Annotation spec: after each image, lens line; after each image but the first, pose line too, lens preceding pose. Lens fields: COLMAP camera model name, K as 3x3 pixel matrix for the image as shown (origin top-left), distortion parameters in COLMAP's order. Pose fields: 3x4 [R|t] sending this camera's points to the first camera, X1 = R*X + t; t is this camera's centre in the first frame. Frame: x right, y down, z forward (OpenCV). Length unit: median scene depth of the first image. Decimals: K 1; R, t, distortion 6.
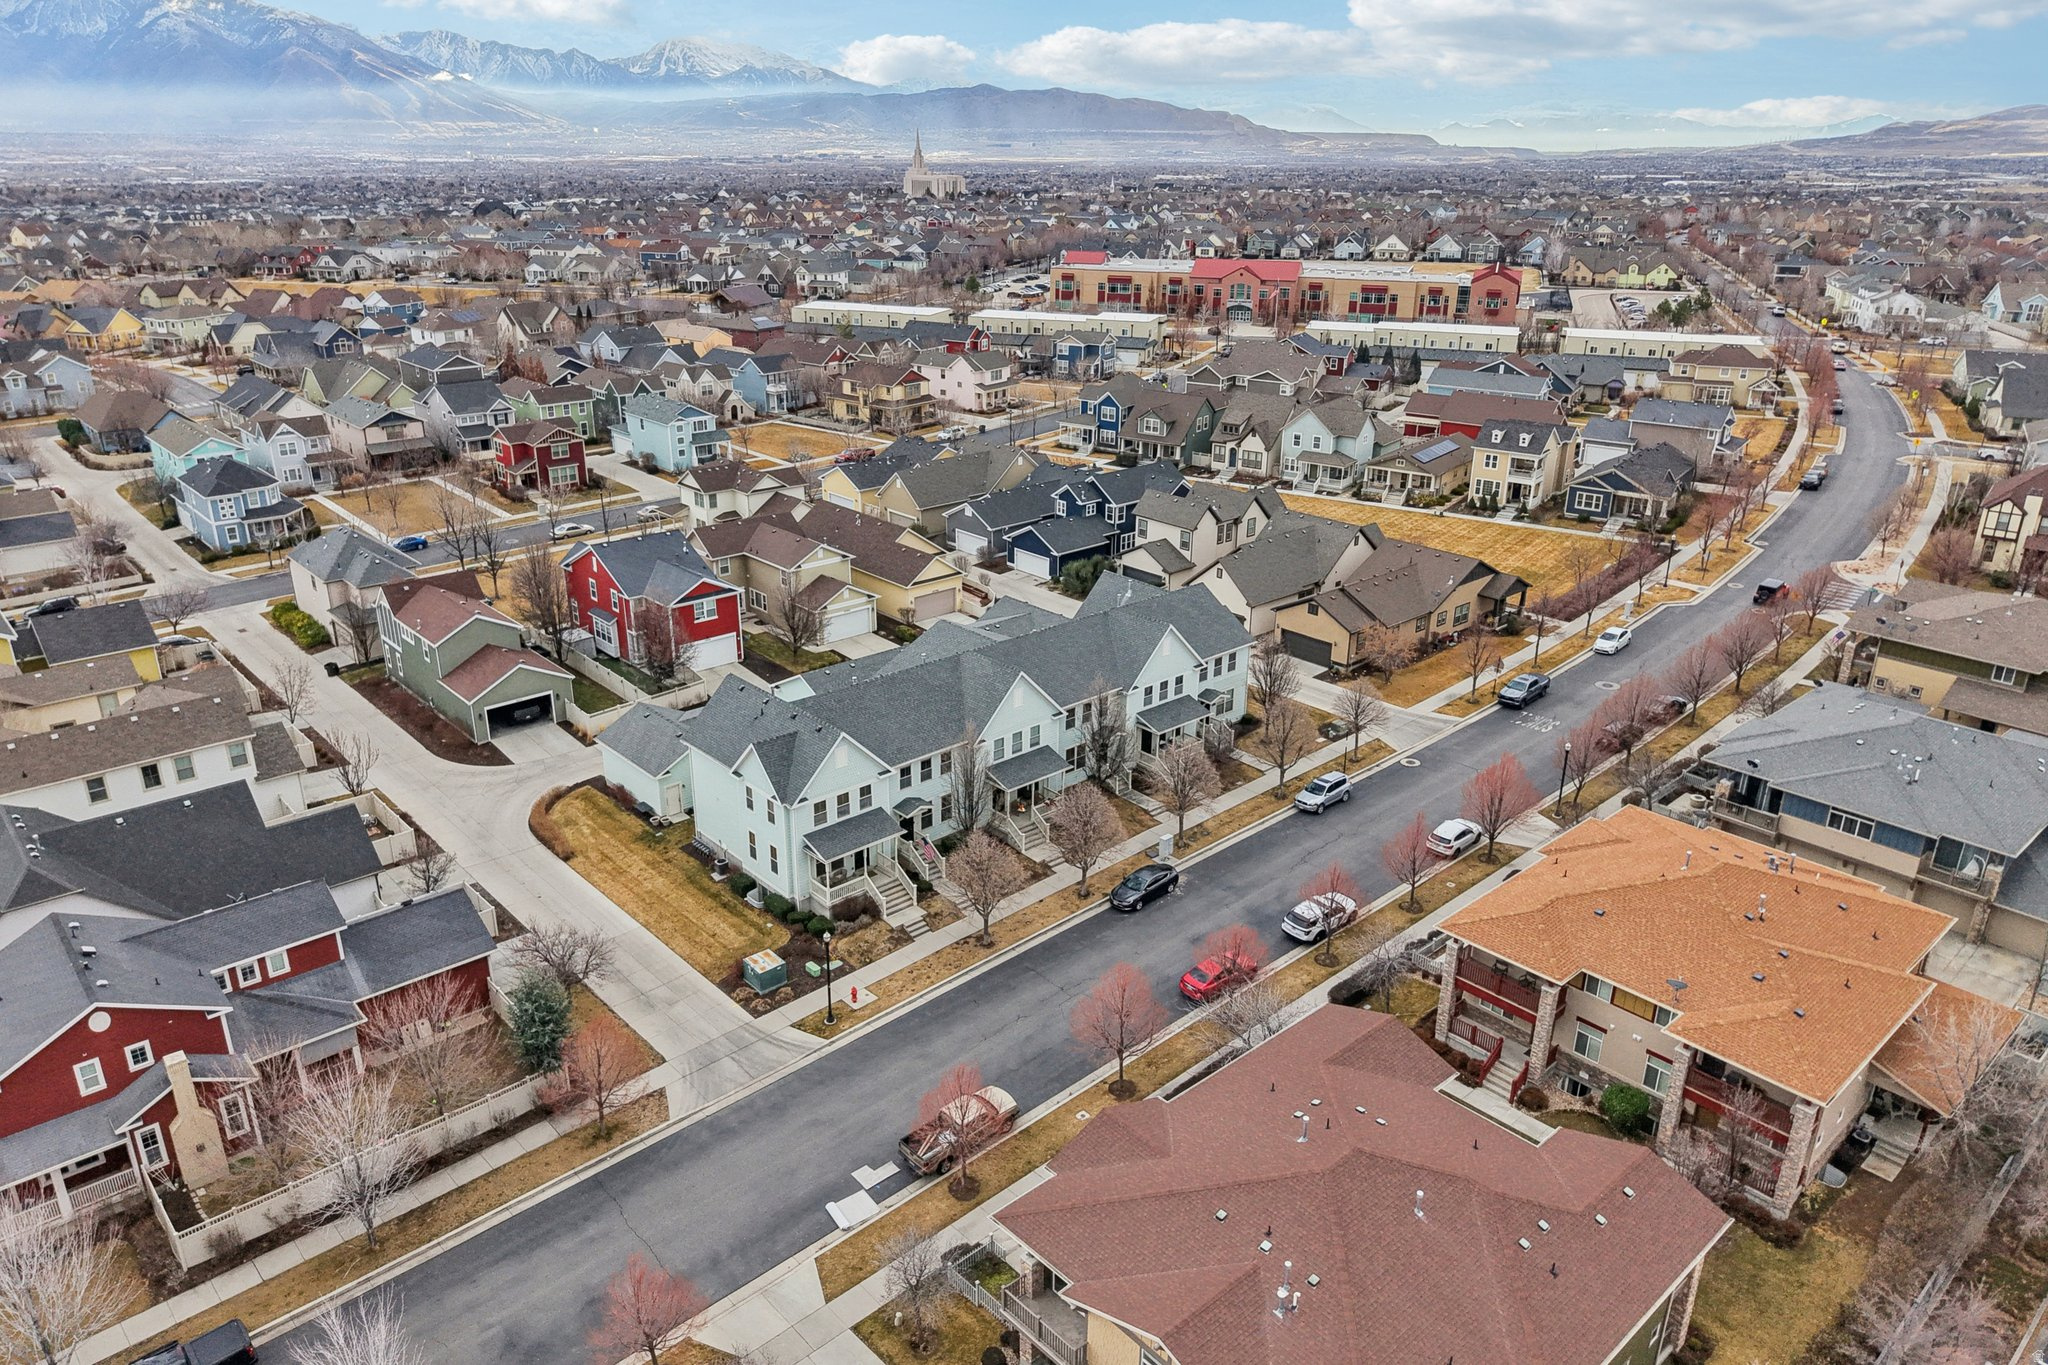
lens RADIAL K [[1389.8, 0, 1016.1], [0, 1389.8, 674.6], [0, 0, 1]] dist [0.023694, -0.019221]
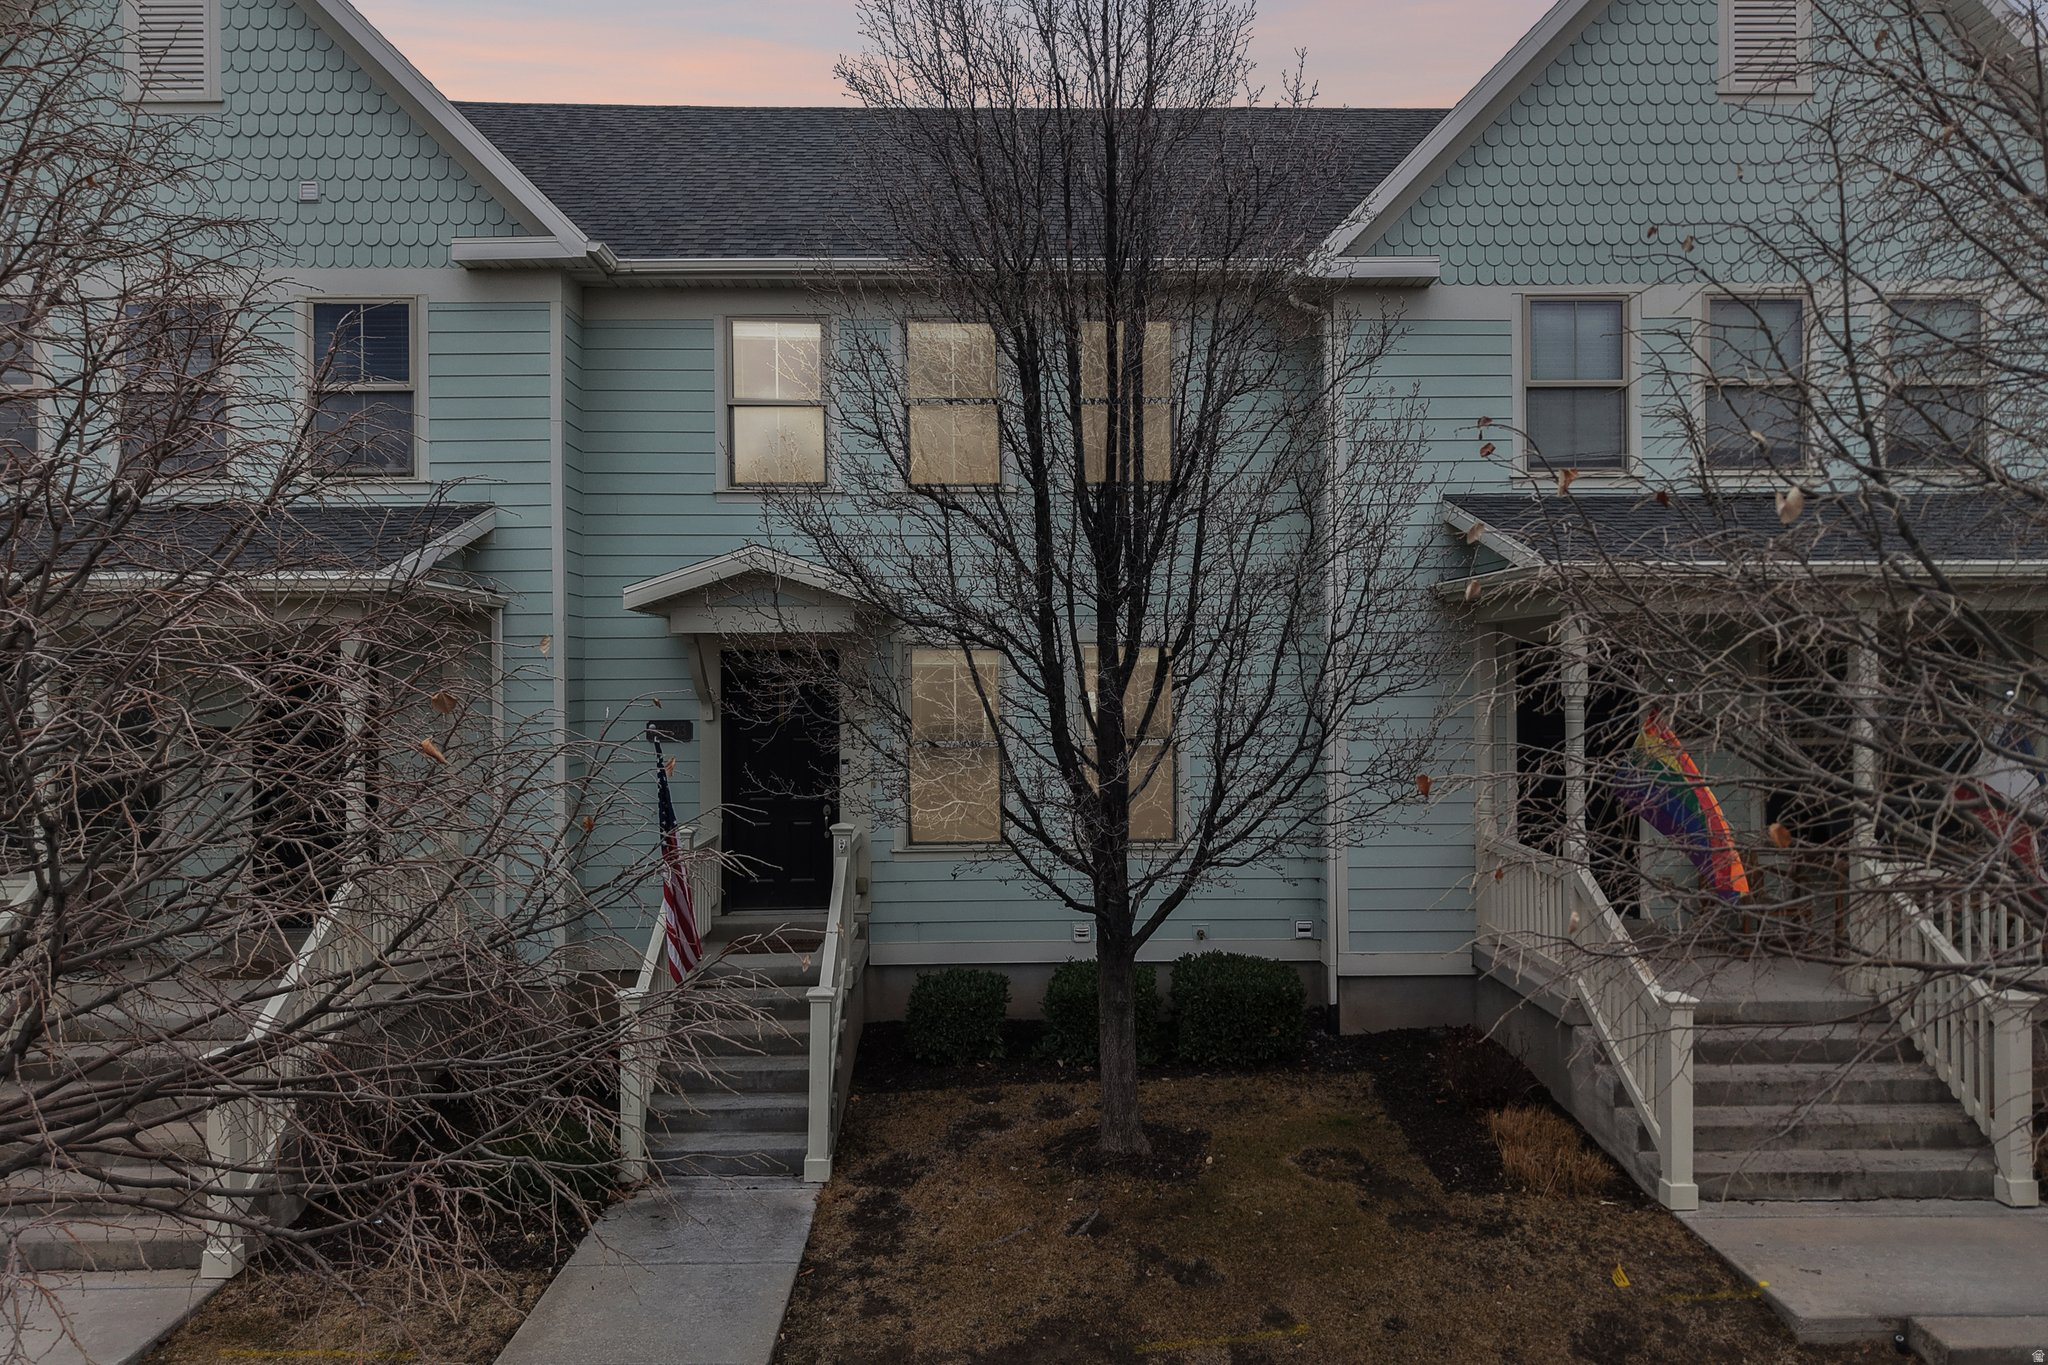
lens RADIAL K [[1413.3, 0, 1024.0], [0, 1413.3, 682.5], [0, 0, 1]] dist [-0.004544, -0.005977]
pose [[0.759615, -0.012431, -0.650255, 0.030090], [-0.222228, 0.934679, -0.277471, 0.111745], [0.611228, 0.355276, 0.707233, 0.747234]]
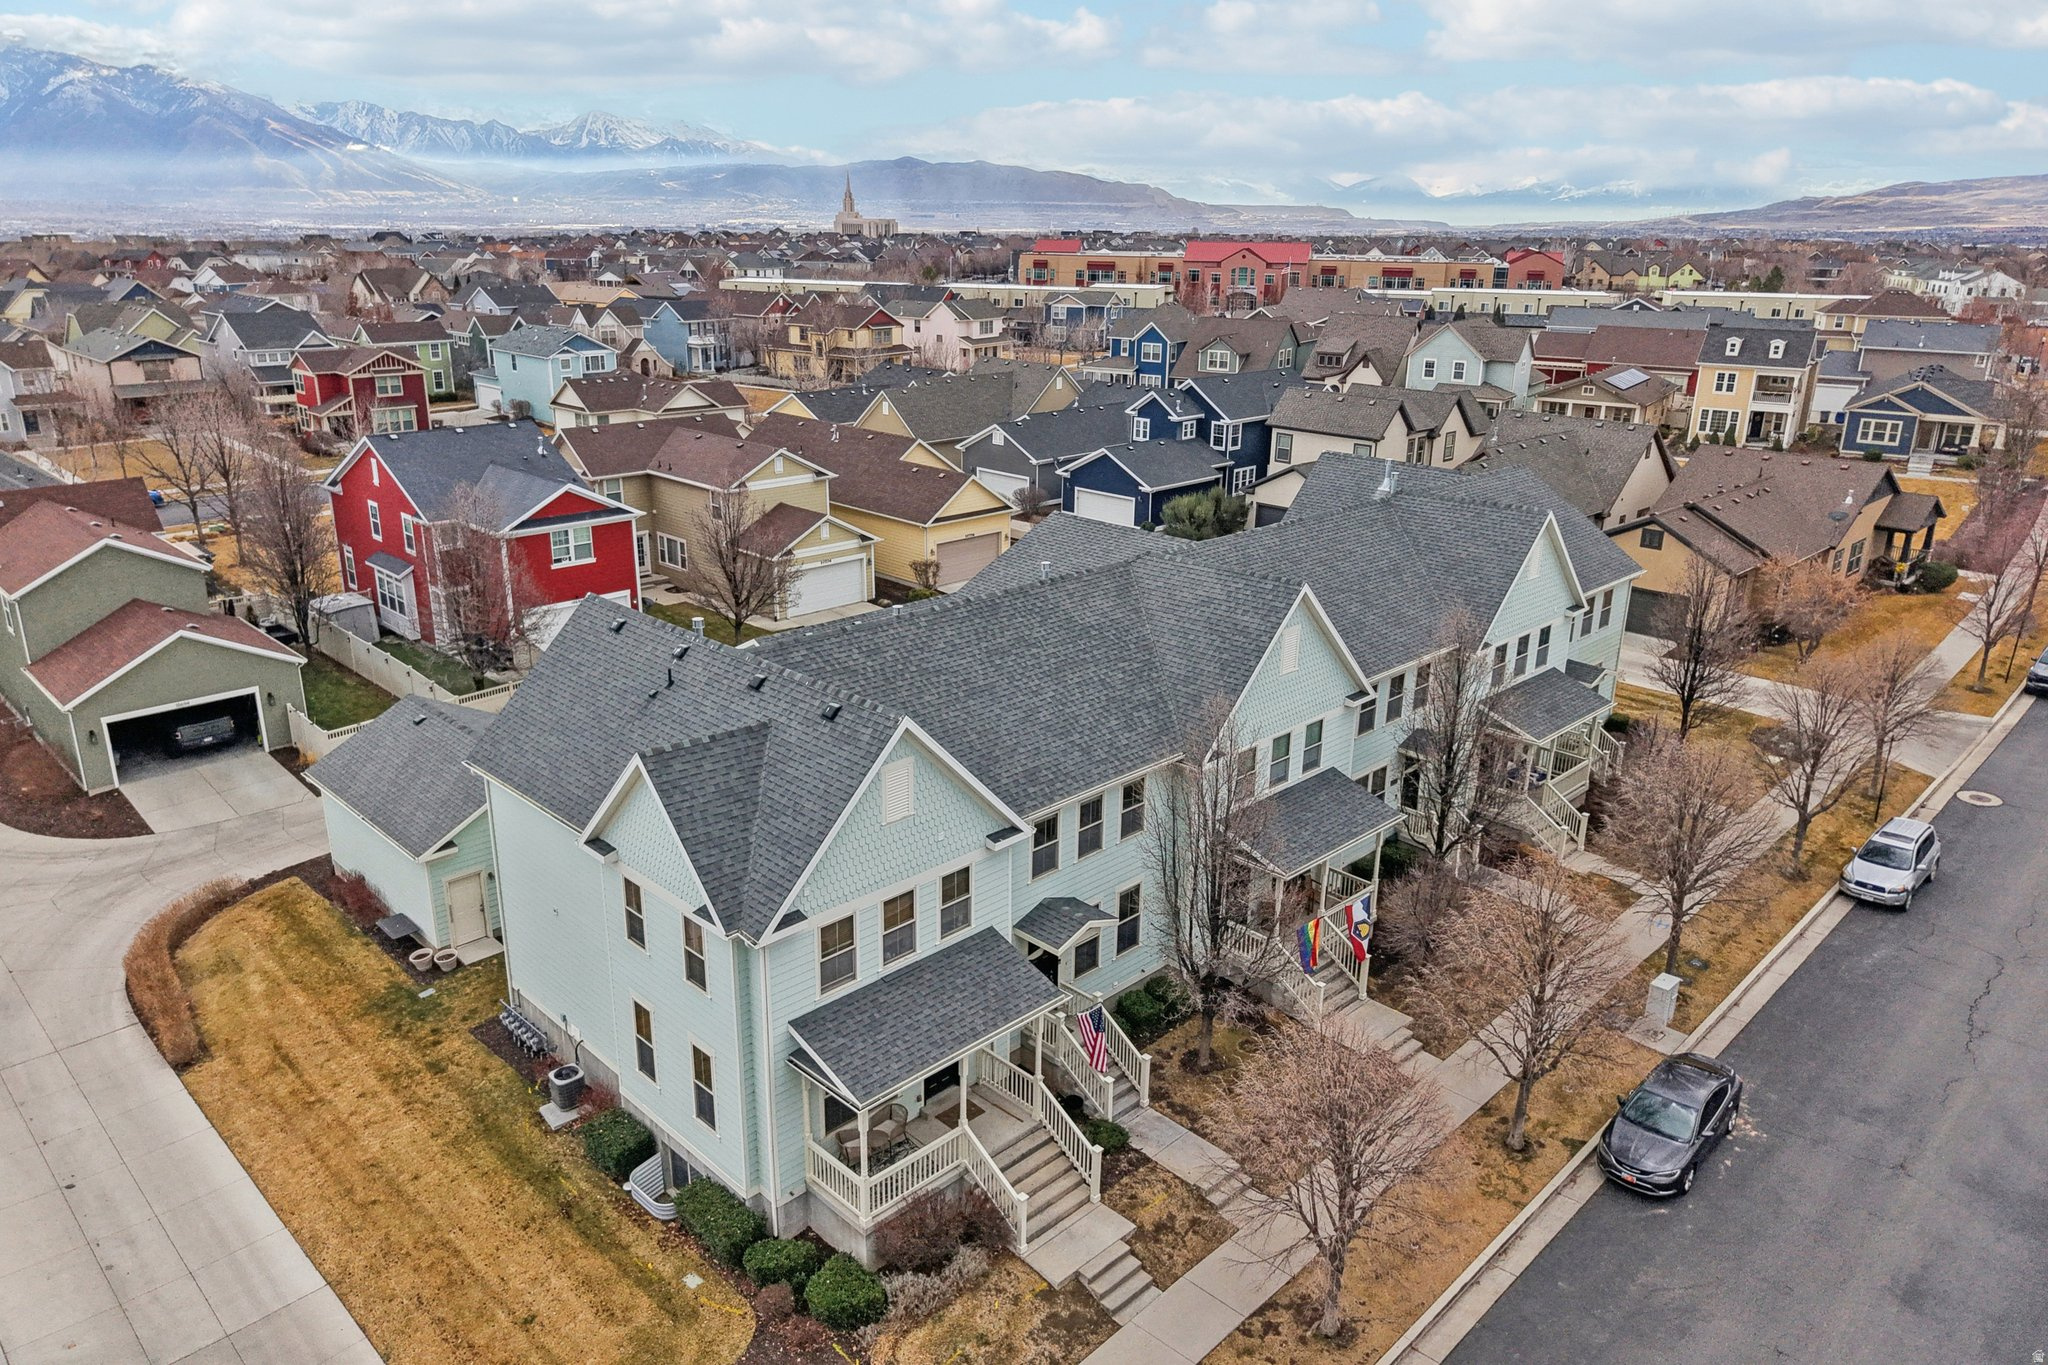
lens RADIAL K [[1389.8, 0, 1016.1], [0, 1389.8, 674.6], [0, 0, 1]] dist [0.023694, -0.019221]
pose [[0.998570, -0.011895, 0.052112, -0.087112], [0.014385, 0.998759, -0.047671, 0.036077], [-0.051480, 0.048353, 0.997503, 0.495599]]
